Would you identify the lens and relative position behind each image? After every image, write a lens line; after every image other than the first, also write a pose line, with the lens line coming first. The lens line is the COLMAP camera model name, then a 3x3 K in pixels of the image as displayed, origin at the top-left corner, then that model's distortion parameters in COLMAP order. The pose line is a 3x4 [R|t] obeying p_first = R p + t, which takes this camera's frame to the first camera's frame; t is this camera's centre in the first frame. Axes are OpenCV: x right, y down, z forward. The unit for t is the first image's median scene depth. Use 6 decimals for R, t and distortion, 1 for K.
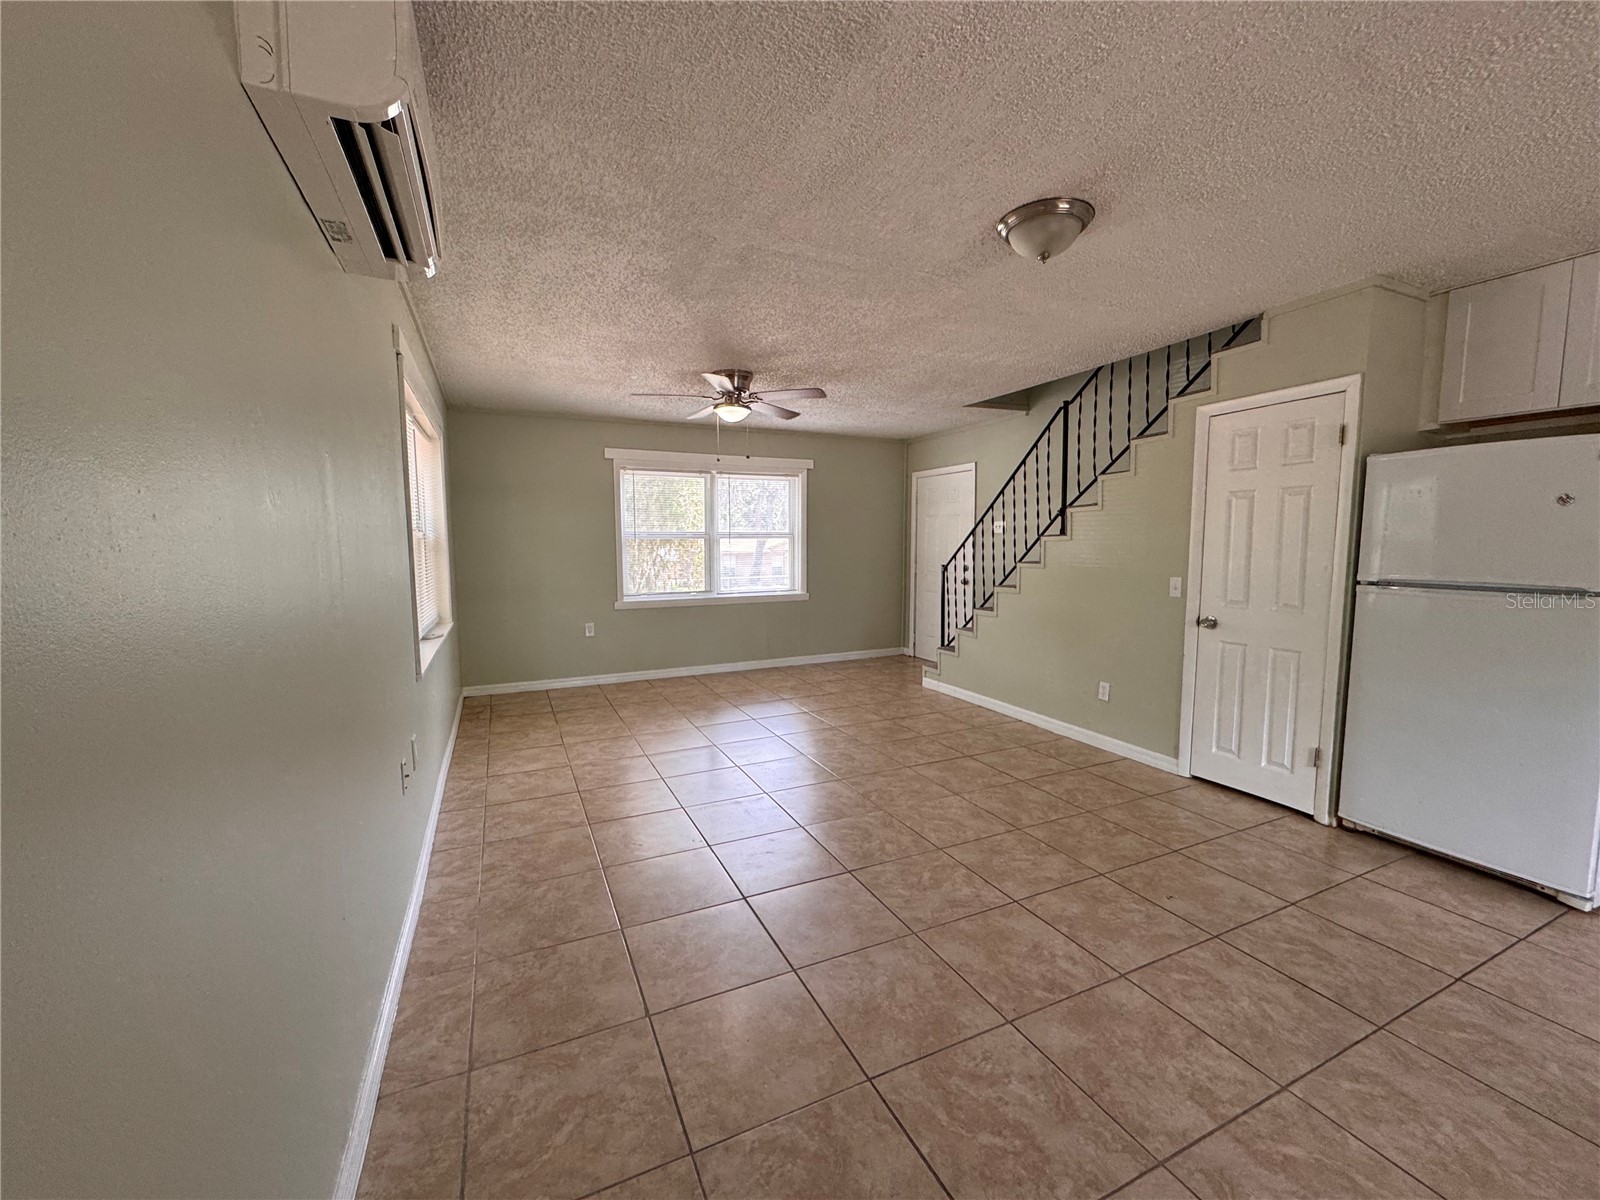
lens RADIAL K [[639.3, 0, 798.6], [0, 639.3, 600.3], [0, 0, 1]] dist [-0.004316, 0.000569]
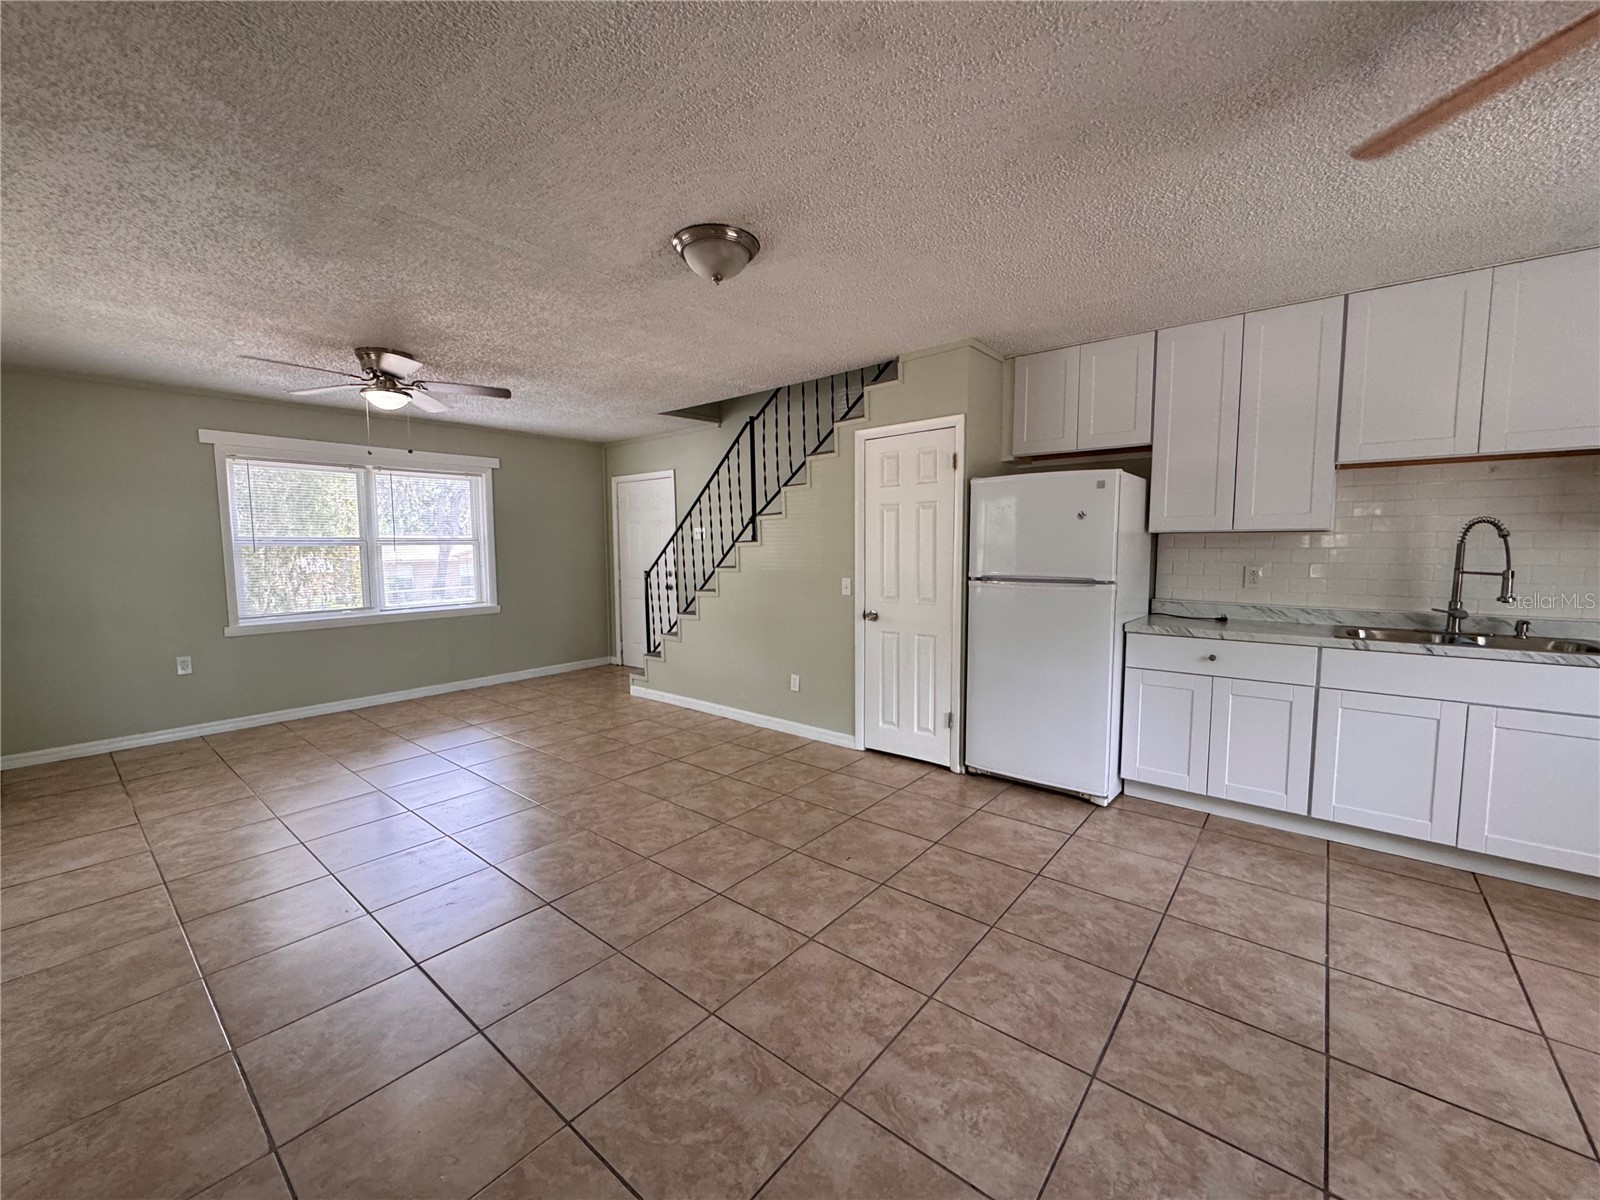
lens RADIAL K [[639.3, 0, 798.6], [0, 639.3, 600.3], [0, 0, 1]] dist [-0.004316, 0.000569]
pose [[0.902852, -0.040520, 0.428037, 0.020121], [0.044199, 0.999022, 0.001343, -0.000892], [-0.427673, 0.017706, 0.903760, -0.001756]]
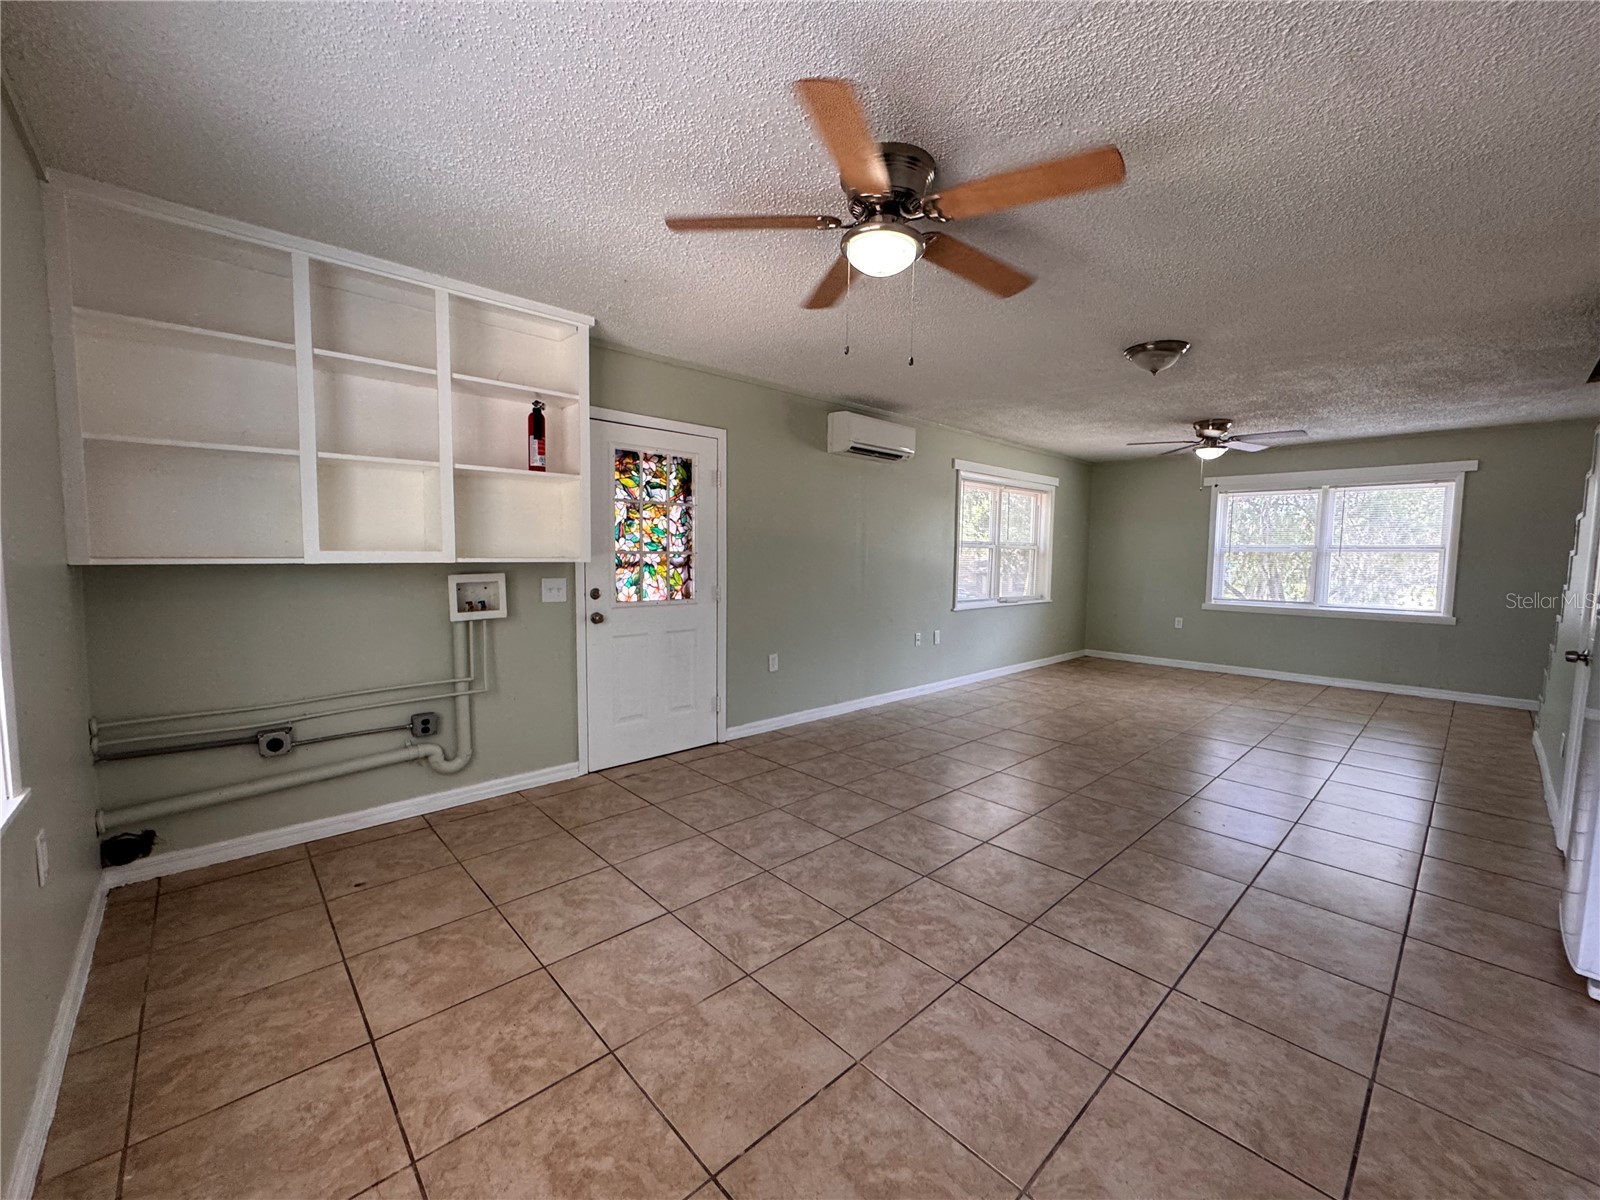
lens RADIAL K [[639.3, 0, 798.6], [0, 639.3, 600.3], [0, 0, 1]] dist [-0.004316, 0.000569]
pose [[0.309021, 0.079273, -0.947746, 1.033618], [-0.099925, 0.993711, 0.050536, 0.021164], [0.945791, 0.079087, 0.314999, -0.178176]]
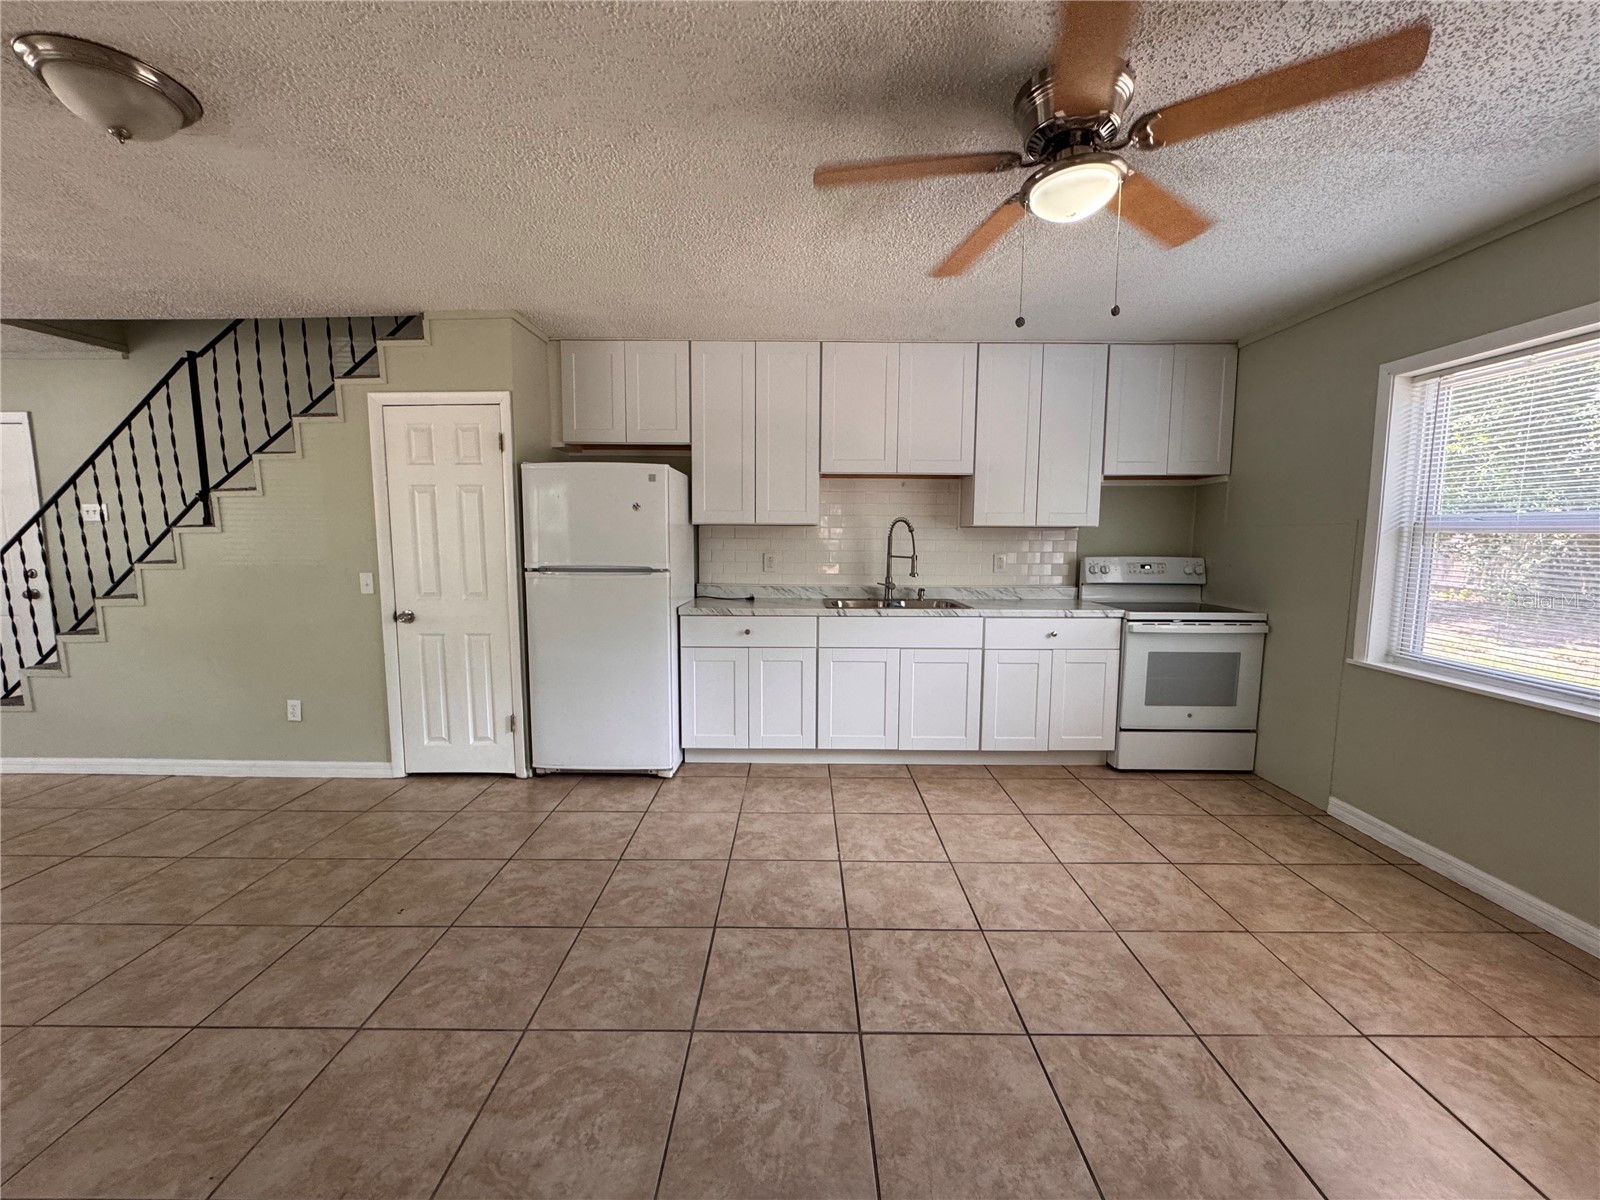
lens RADIAL K [[639.3, 0, 798.6], [0, 639.3, 600.3], [0, 0, 1]] dist [-0.004316, 0.000569]
pose [[0.425408, -0.091019, 0.900413, 0.014097], [0.078299, 0.994901, 0.063578, -0.005490], [-0.901608, 0.043455, 0.430365, 0.025292]]
